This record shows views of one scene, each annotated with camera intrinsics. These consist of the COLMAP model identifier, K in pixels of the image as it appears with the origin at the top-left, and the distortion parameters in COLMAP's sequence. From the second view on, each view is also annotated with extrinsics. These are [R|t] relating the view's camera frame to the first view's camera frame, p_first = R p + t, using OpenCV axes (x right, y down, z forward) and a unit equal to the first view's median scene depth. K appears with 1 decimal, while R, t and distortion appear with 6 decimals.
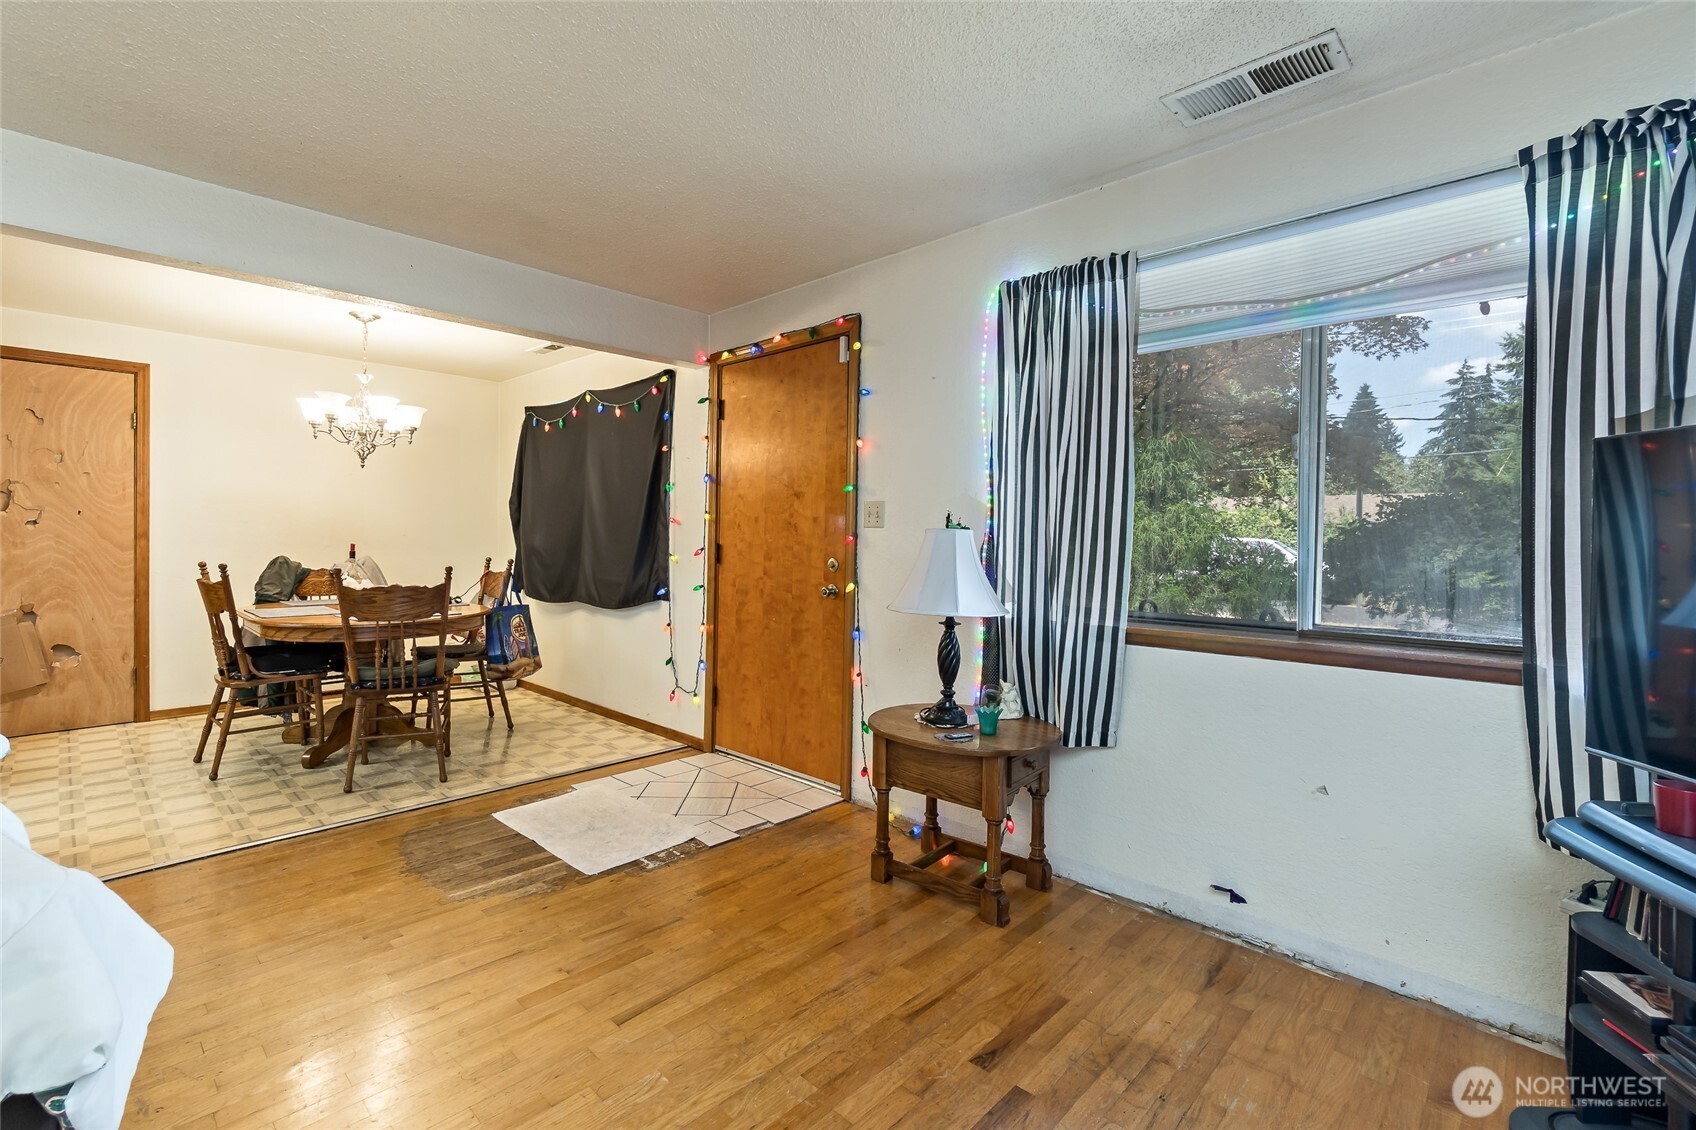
lens RADIAL K [[762.7, 0, 848.0], [0, 762.7, 565.0], [0, 0, 1]] dist [-0.000271, 0.000111]
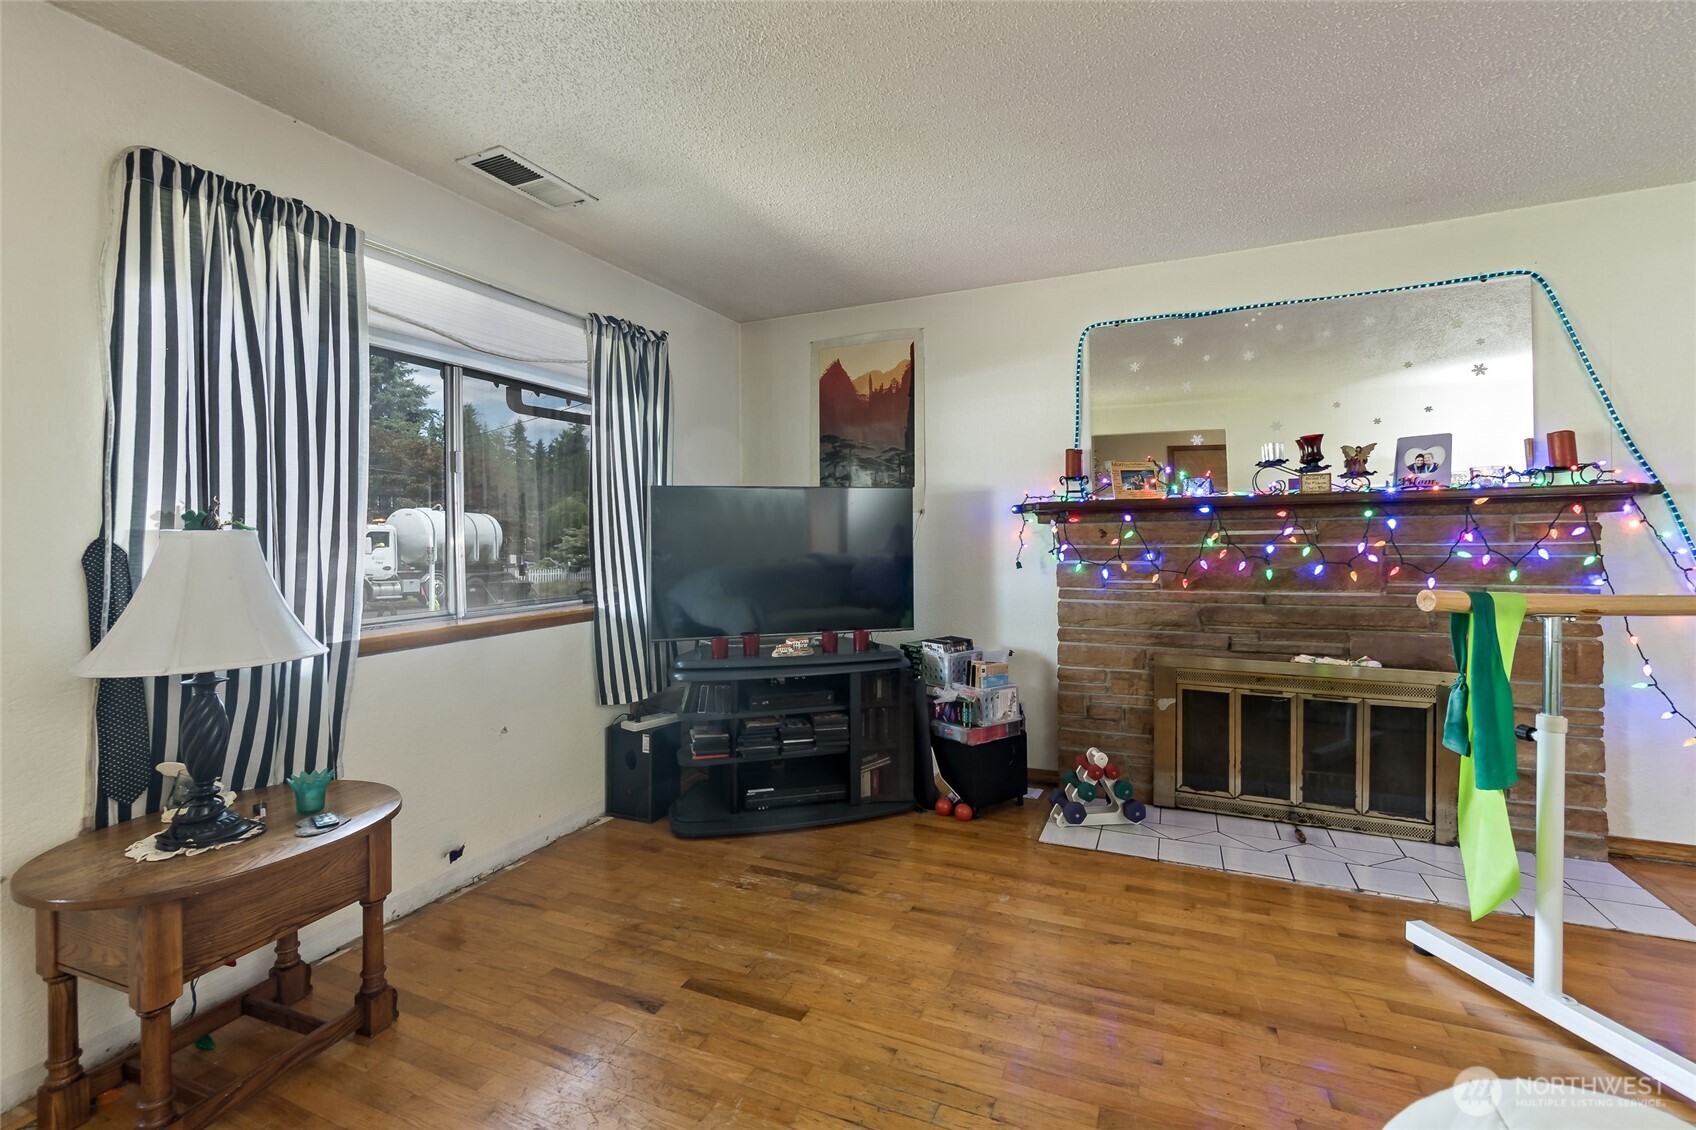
lens RADIAL K [[743.8, 0, 844.1], [0, 743.8, 535.4], [0, 0, 1]] dist [-0.001221, 0.000132]
pose [[-0.336630, -0.013921, 0.941534, -0.718566], [0.023705, 0.999449, 0.023253, -0.051987], [-0.941339, 0.030147, -0.336114, 0.811790]]
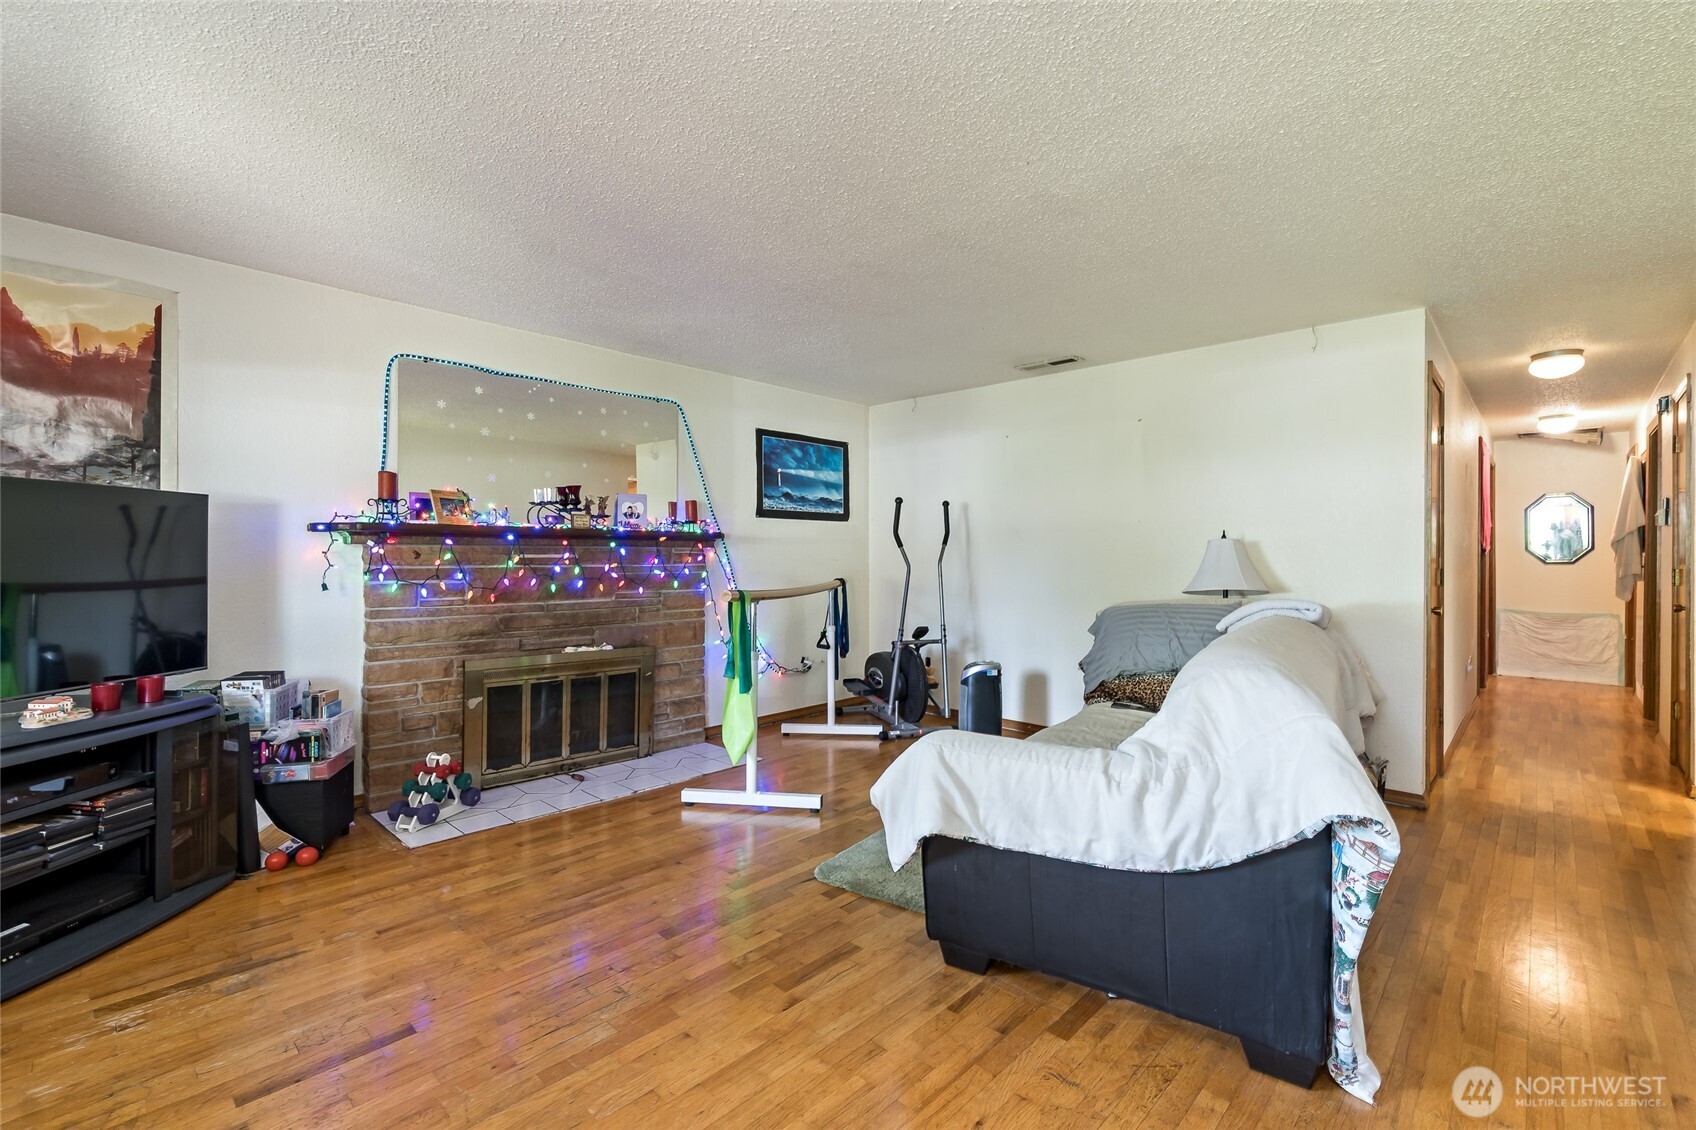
lens RADIAL K [[762.7, 0, 848.0], [0, 762.7, 565.0], [0, 0, 1]] dist [-0.000271, 0.000111]
pose [[-0.999604, -0.023956, -0.014779, -0.399536], [-0.024393, 0.999249, 0.030104, -0.058542], [0.014047, 0.030453, -0.999438, 1.431964]]
